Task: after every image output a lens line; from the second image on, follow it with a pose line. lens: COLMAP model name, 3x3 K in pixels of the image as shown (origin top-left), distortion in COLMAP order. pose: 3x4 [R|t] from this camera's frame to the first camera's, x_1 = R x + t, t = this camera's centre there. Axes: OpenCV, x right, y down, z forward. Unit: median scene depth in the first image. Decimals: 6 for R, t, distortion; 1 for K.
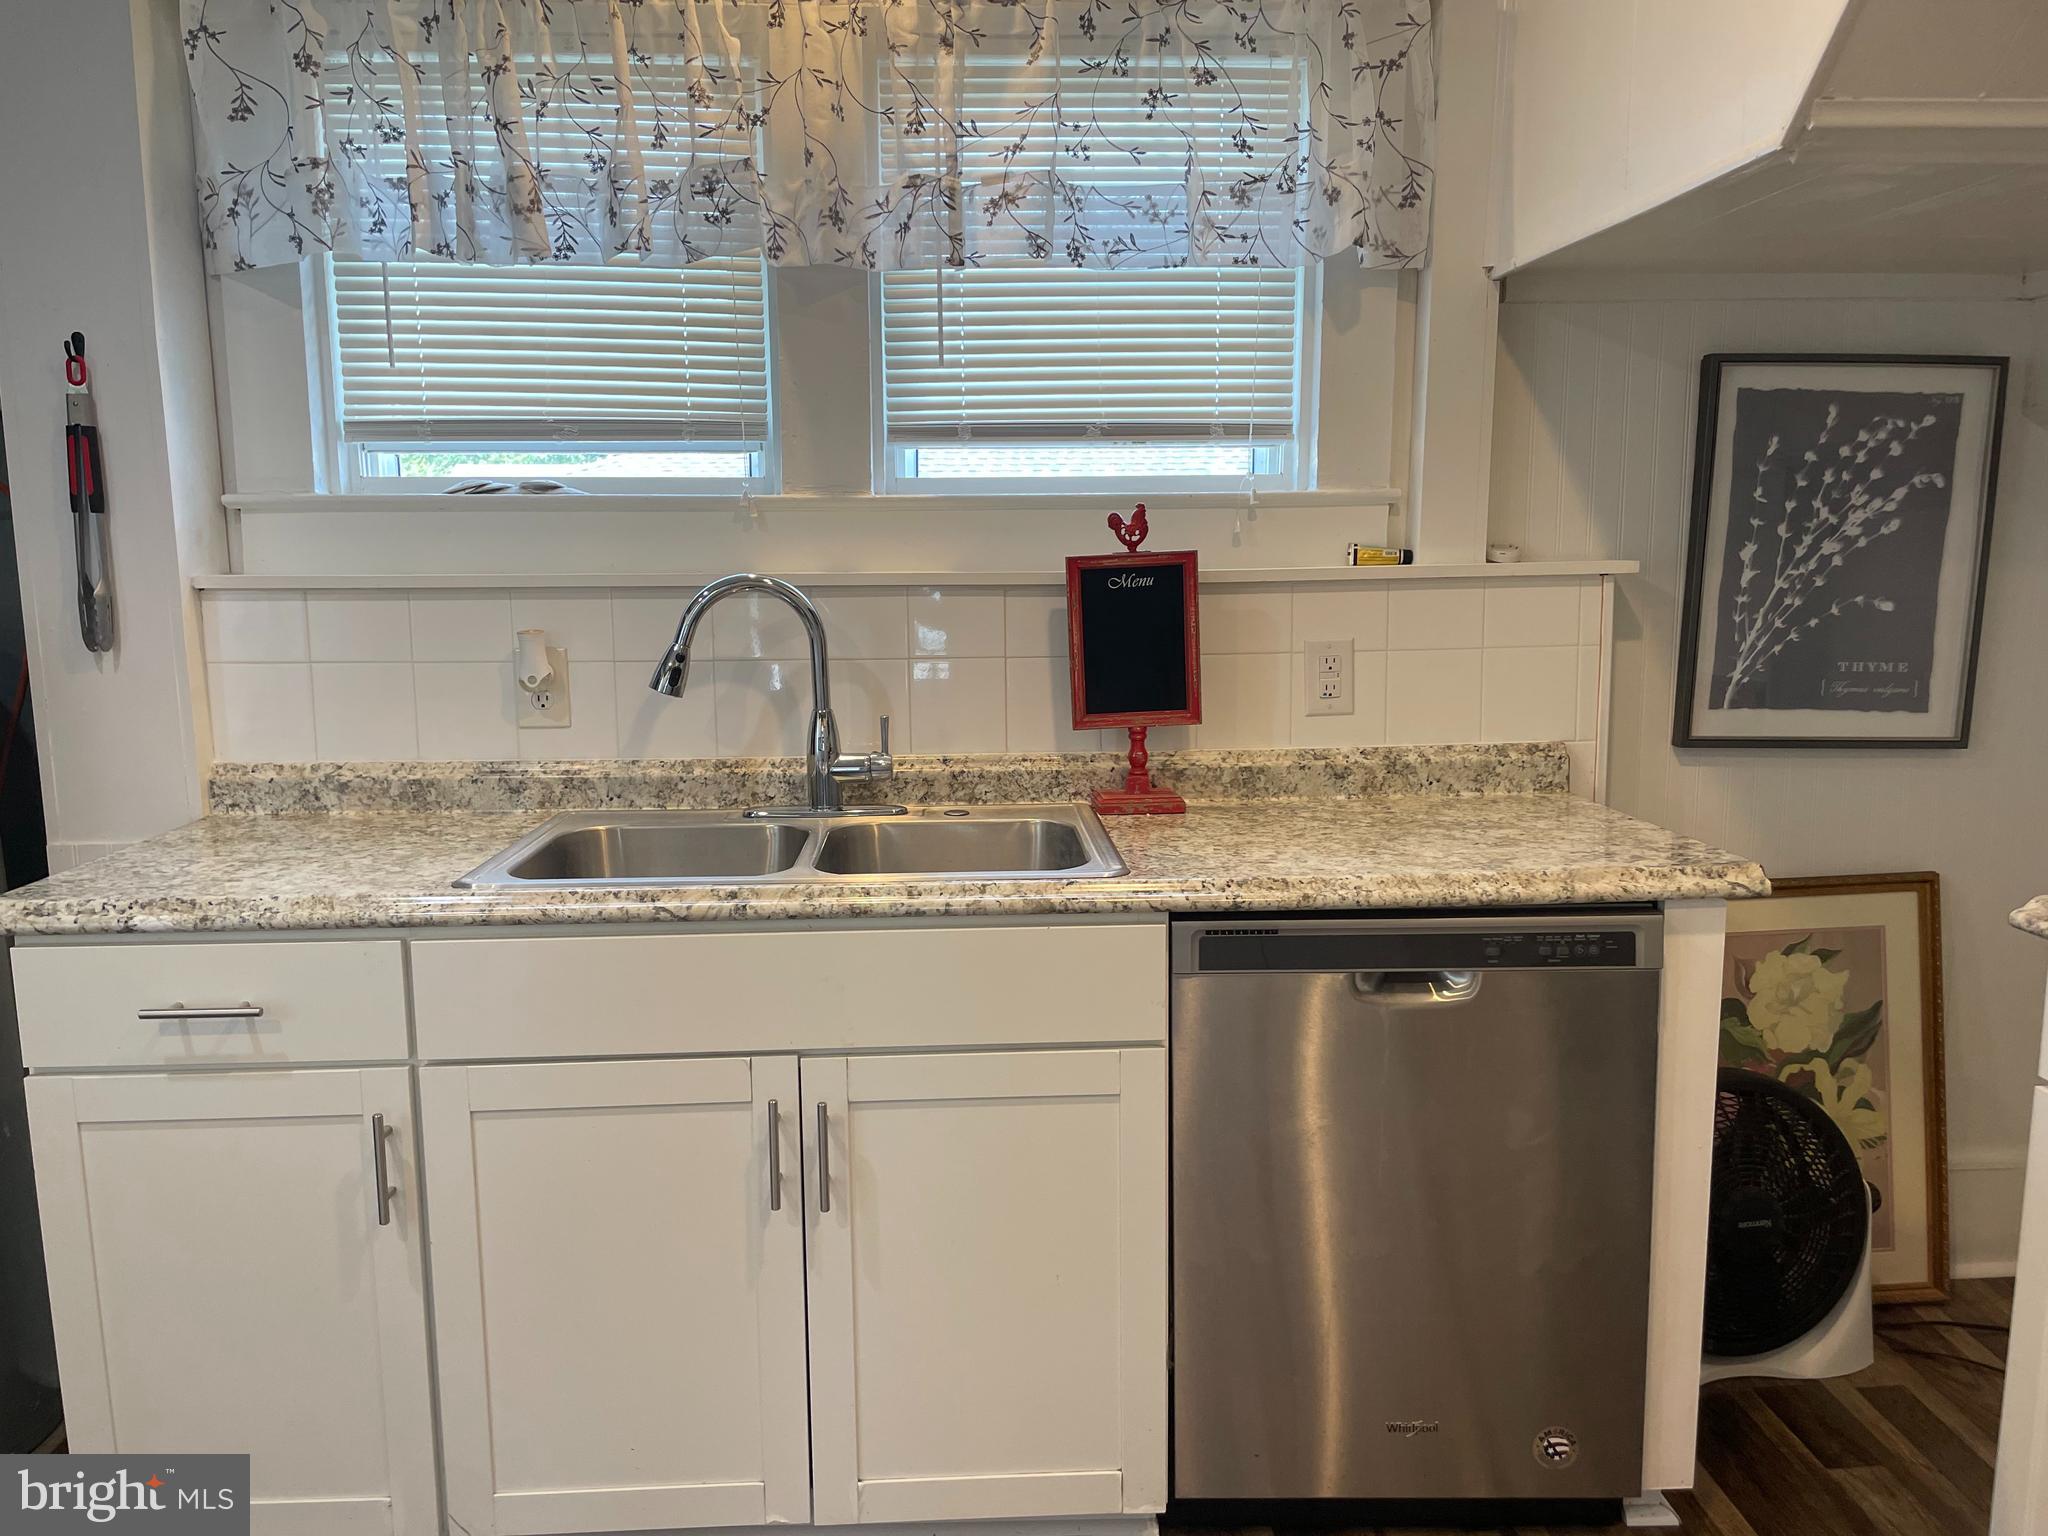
lens RADIAL K [[1566.1, 0, 1021.2], [0, 1566.1, 796.3], [0, 0, 1]] dist [0.103233, -0.138973]
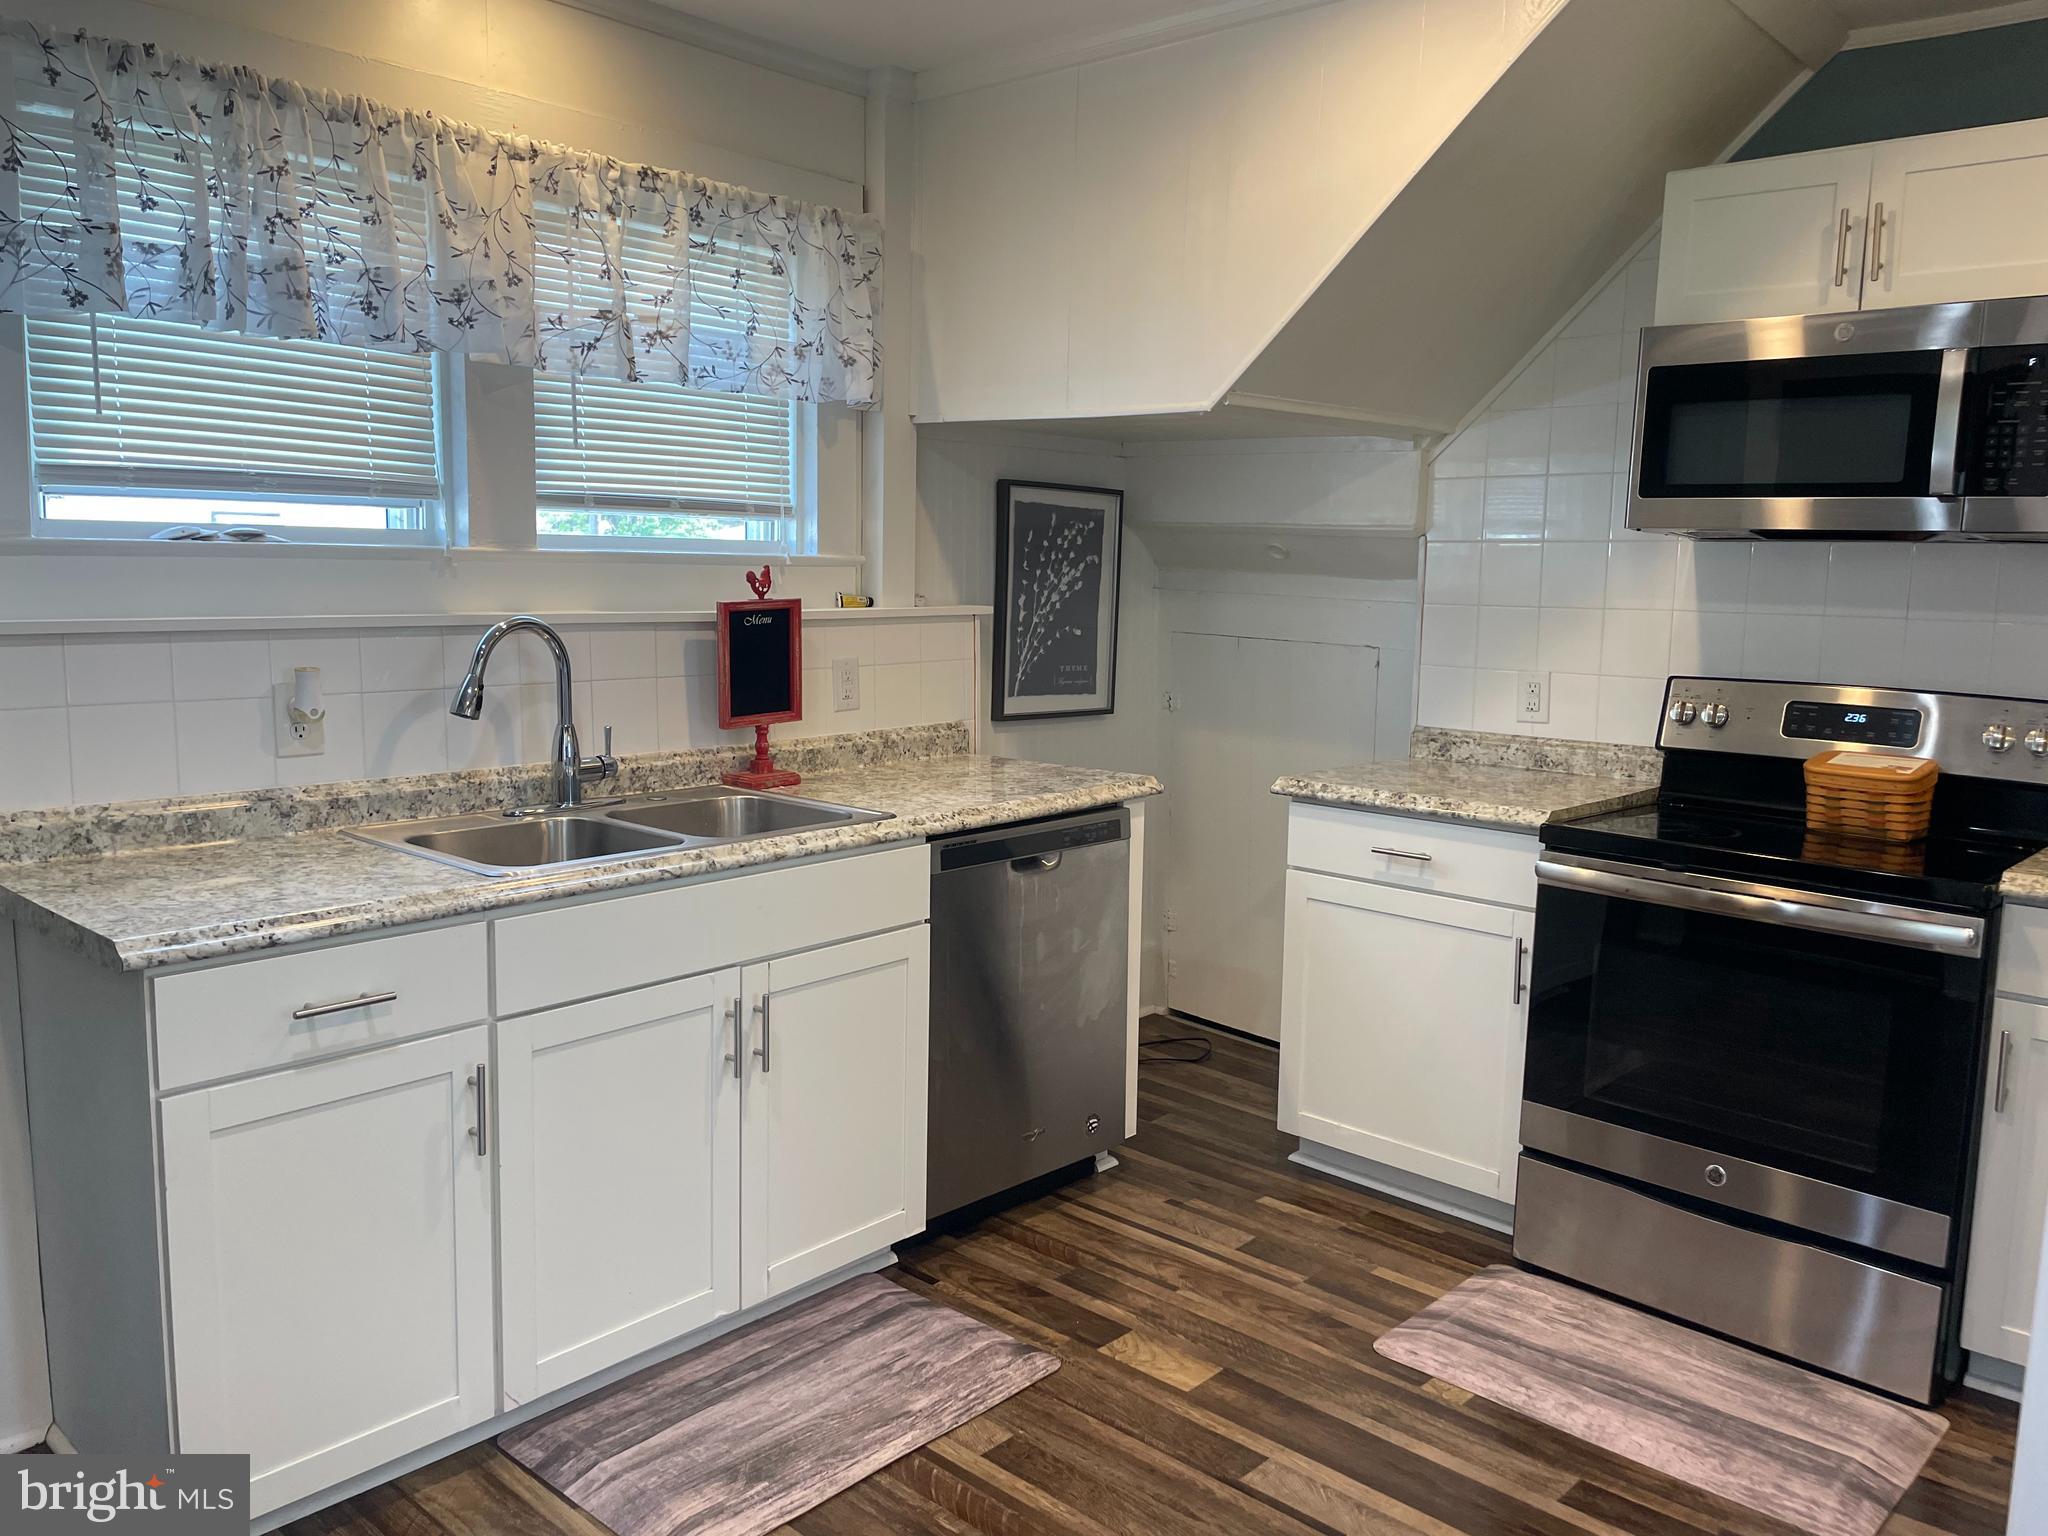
lens RADIAL K [[1540.2, 0, 1033.8], [0, 1540.2, 779.5], [0, 0, 1]] dist [0.103335, -0.129348]
pose [[0.699151, -0.080533, 0.710424, -0.729175], [0.090120, 0.995637, 0.024174, -0.007662], [-0.709272, 0.047122, 0.703358, -0.124475]]
